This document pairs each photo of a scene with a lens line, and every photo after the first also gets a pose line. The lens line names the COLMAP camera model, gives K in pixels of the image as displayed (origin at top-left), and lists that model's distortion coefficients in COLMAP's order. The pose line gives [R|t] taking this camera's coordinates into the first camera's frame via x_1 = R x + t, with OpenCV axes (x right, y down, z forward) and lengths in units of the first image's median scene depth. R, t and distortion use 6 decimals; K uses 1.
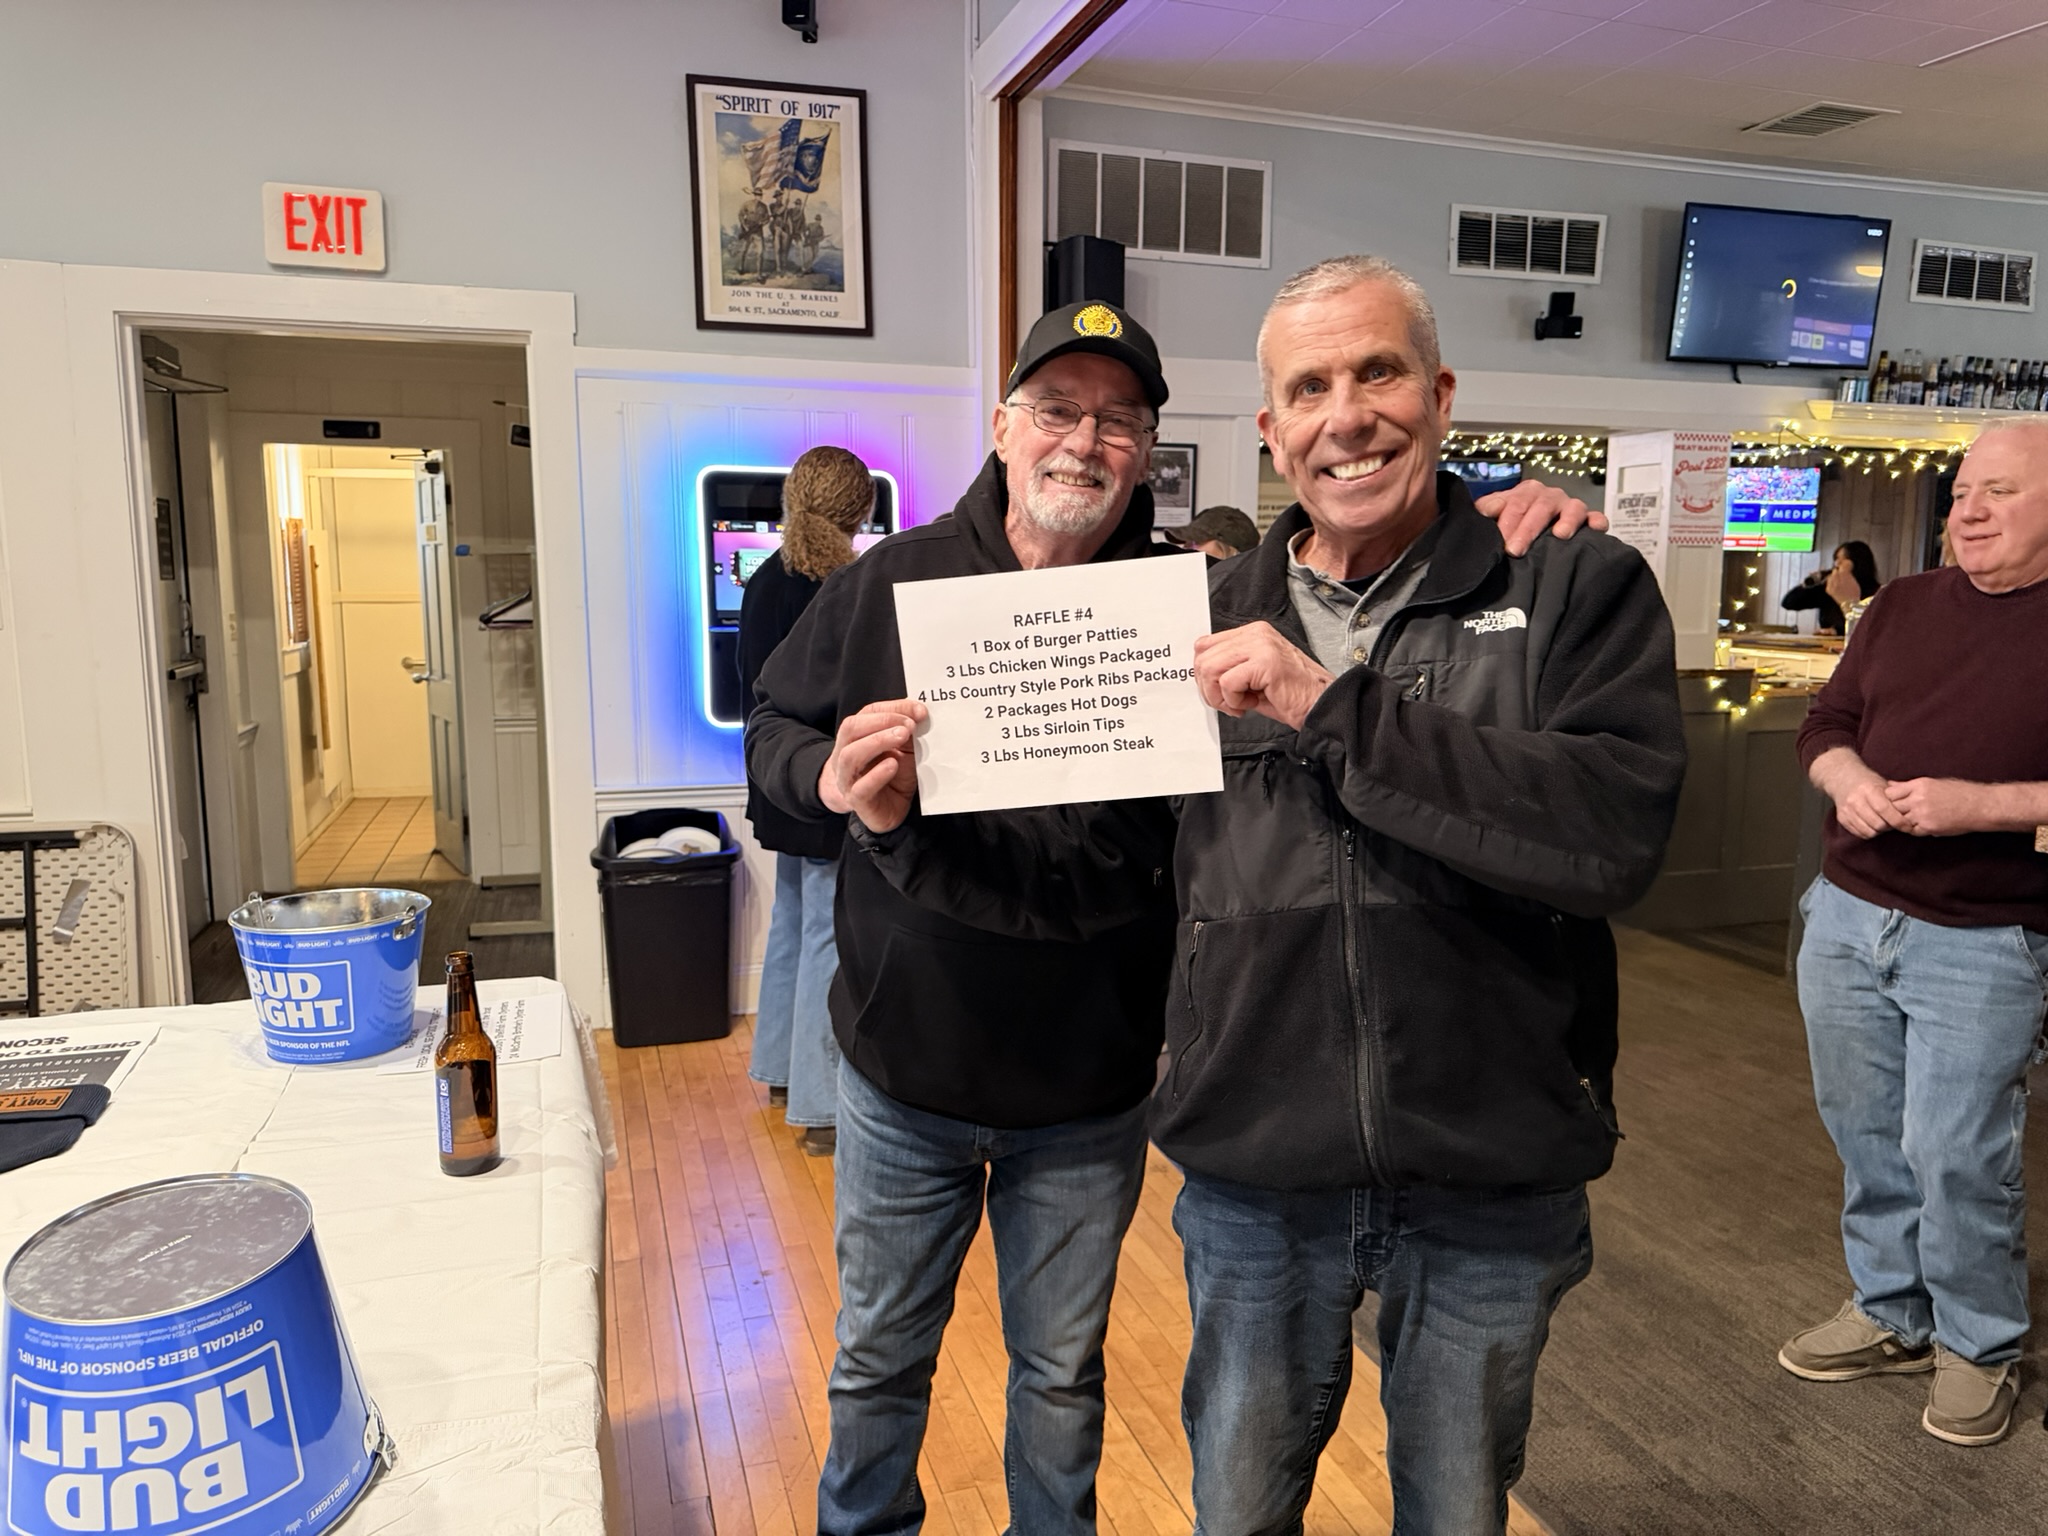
lens RADIAL K [[1454.7, 0, 1031.1], [0, 1454.7, 773.3], [0, 0, 1]] dist [0.031443, -0.039679]
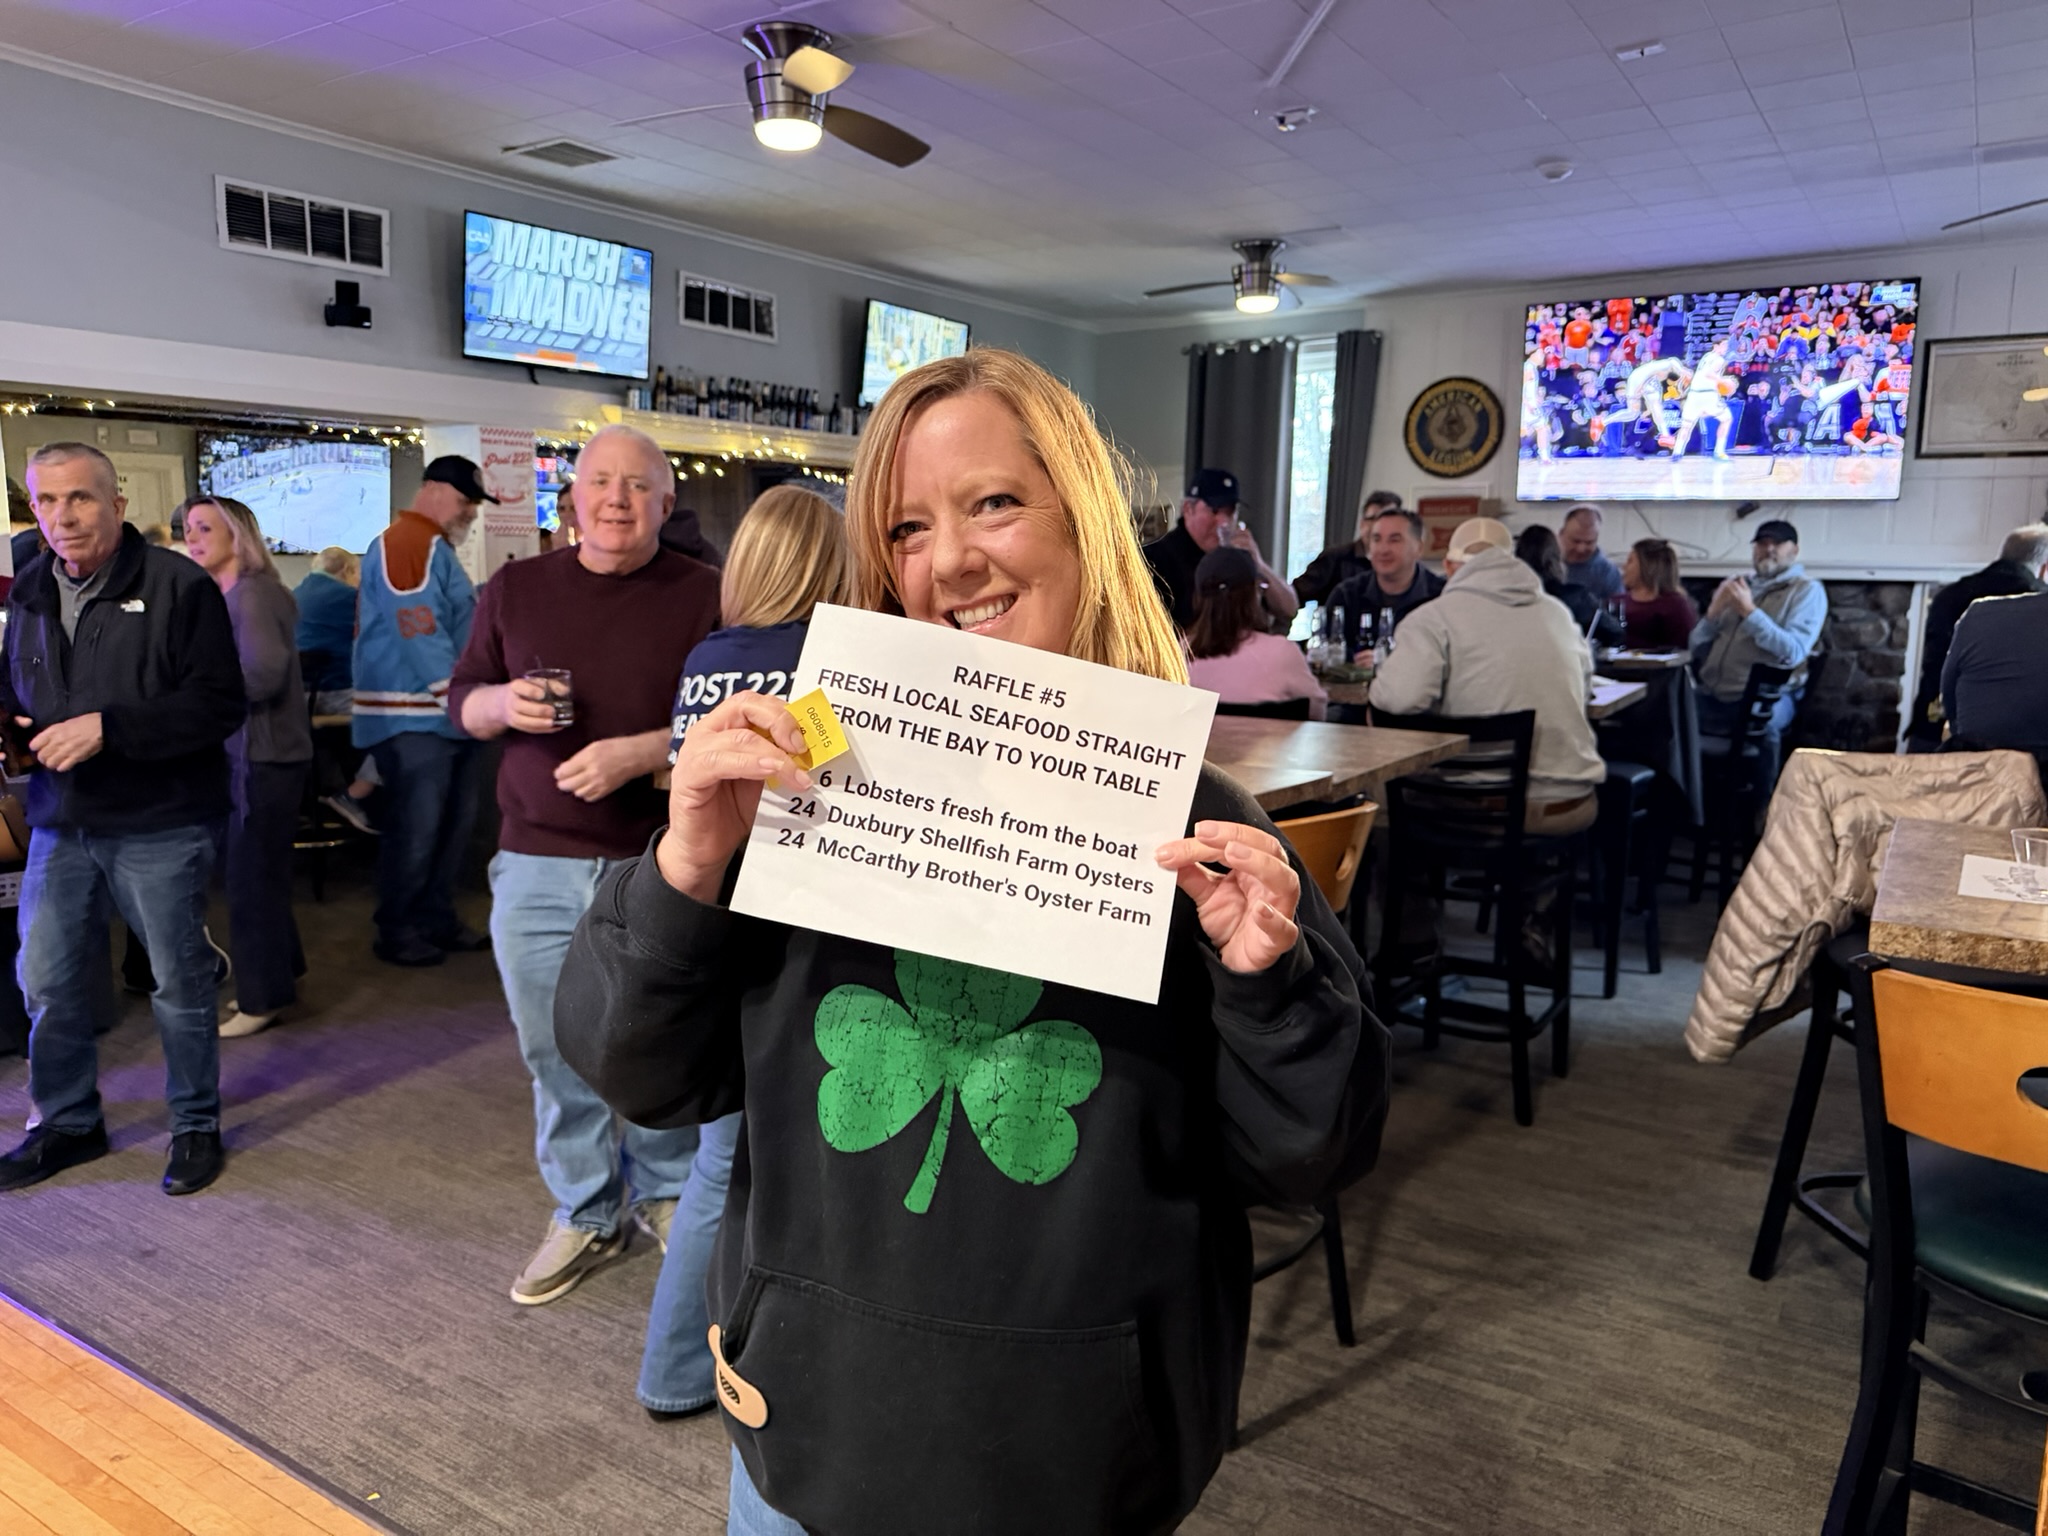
lens RADIAL K [[1454.7, 0, 1015.6], [0, 1454.7, 767.2], [0, 0, 1]] dist [0.031443, -0.039679]
pose [[0.780433, -0.085176, 0.619411, 0.068971], [0.079386, 0.996159, 0.036961, 0.005557], [-0.620179, 0.020327, 0.784197, -0.074913]]
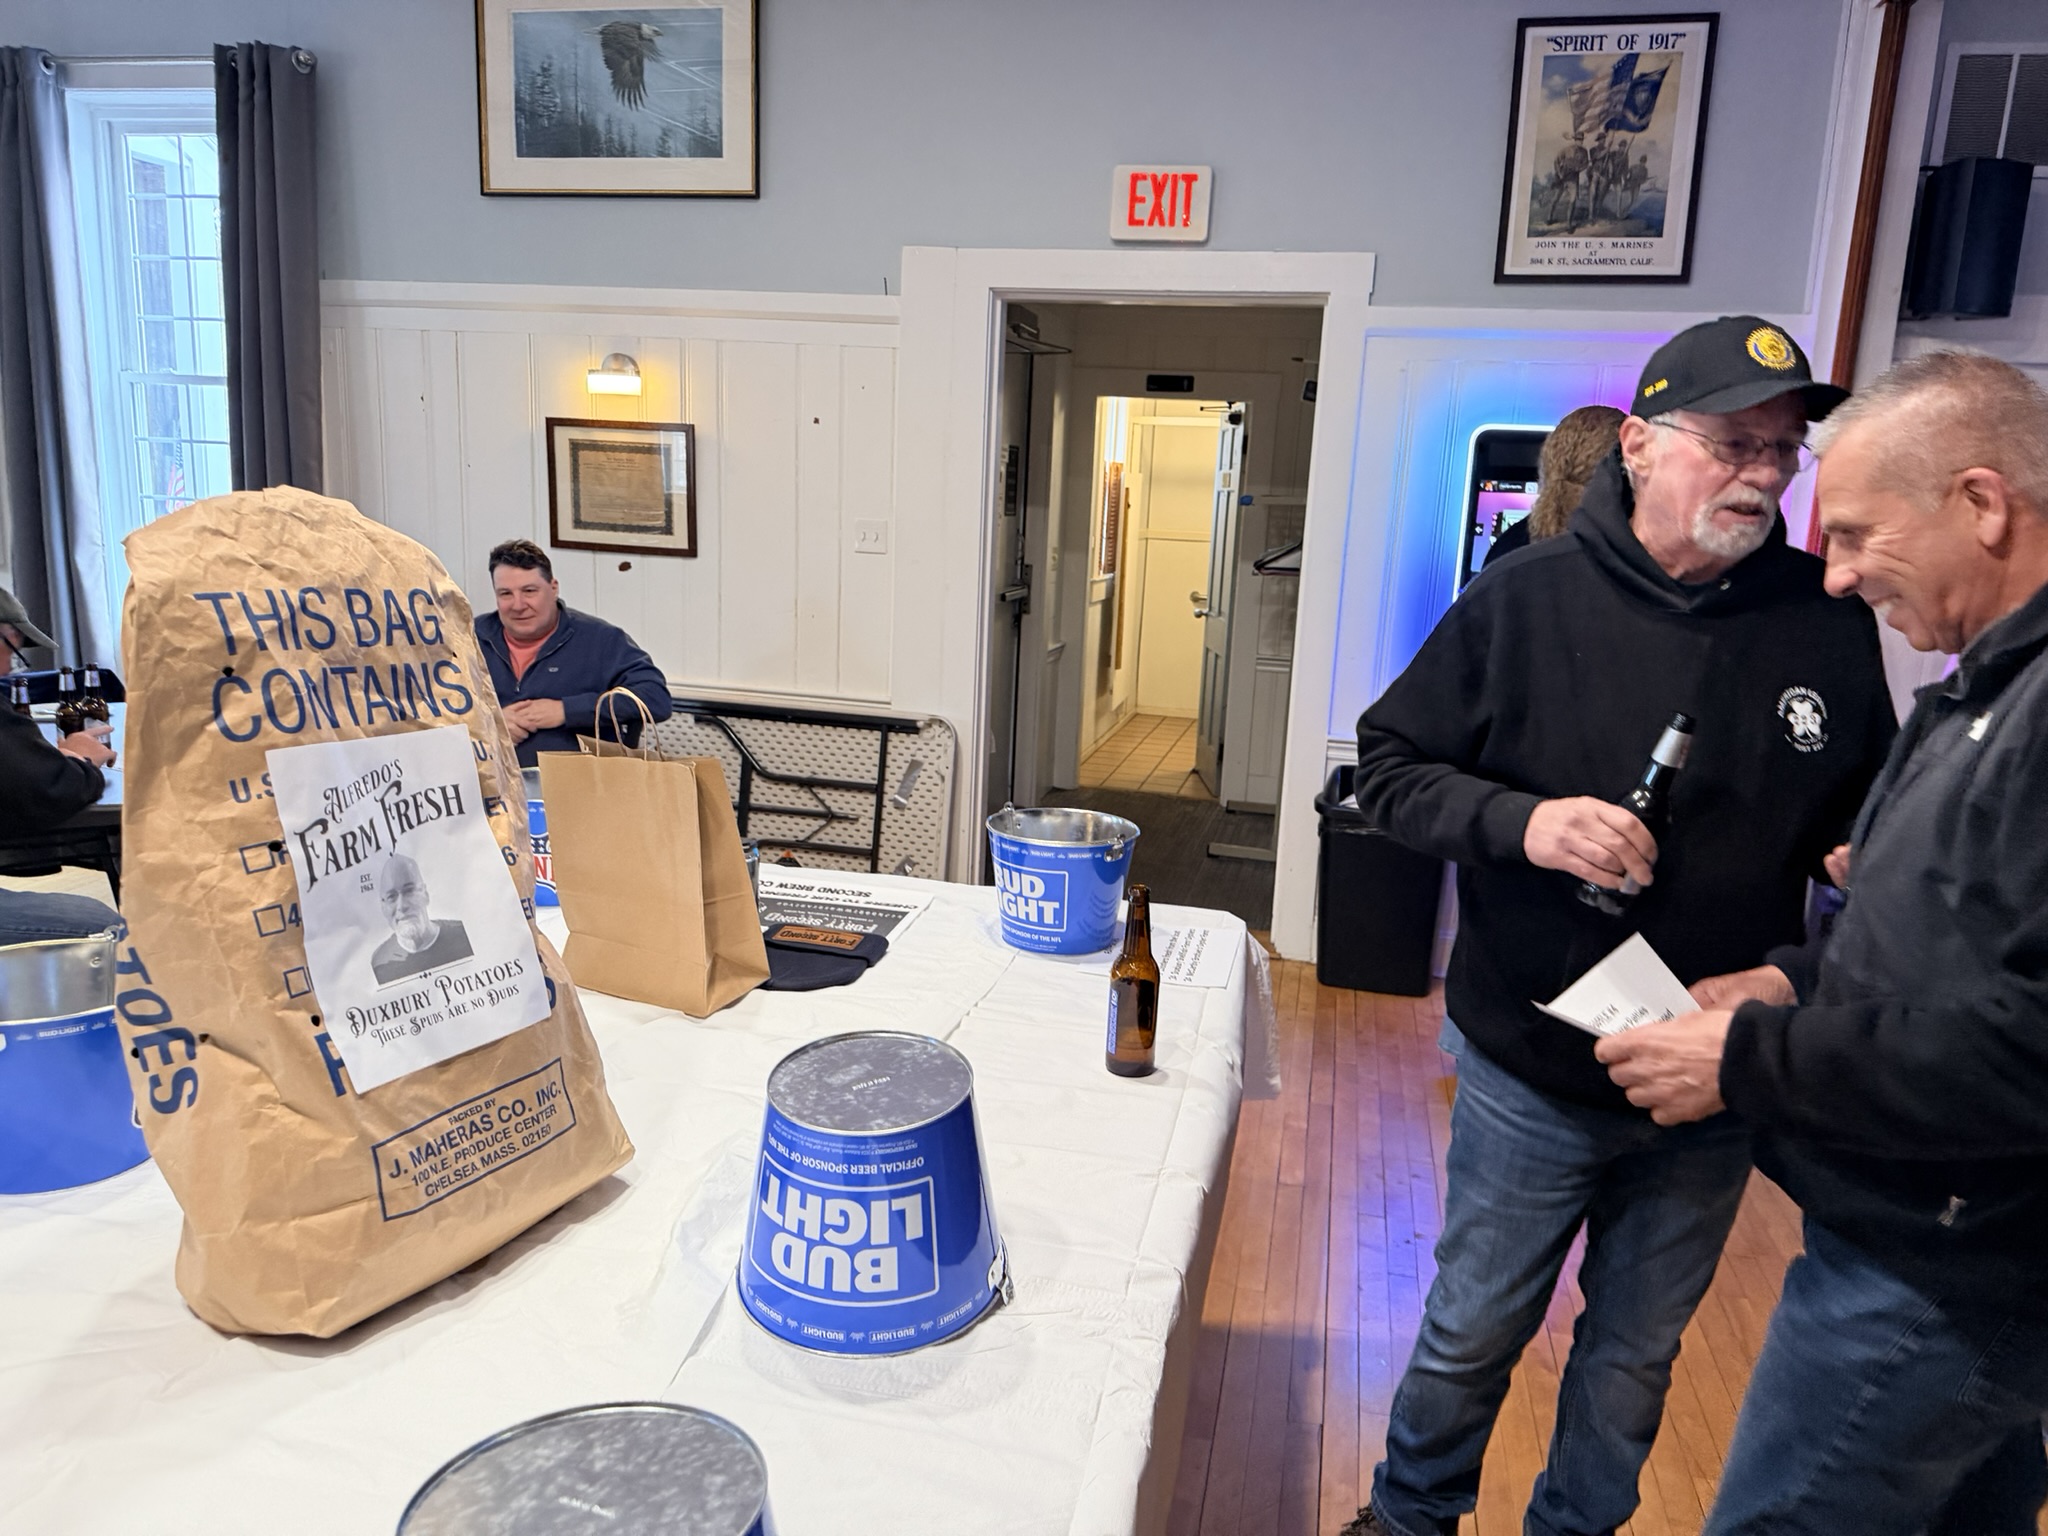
lens RADIAL K [[1454.7, 0, 1037.3], [0, 1454.7, 778.9], [0, 0, 1]] dist [0.031443, -0.039679]
pose [[0.863192, 0.136008, -0.486211, 0.024797], [-0.113912, 0.990664, 0.074886, -0.011066], [0.491857, -0.009256, 0.870627, -0.008354]]
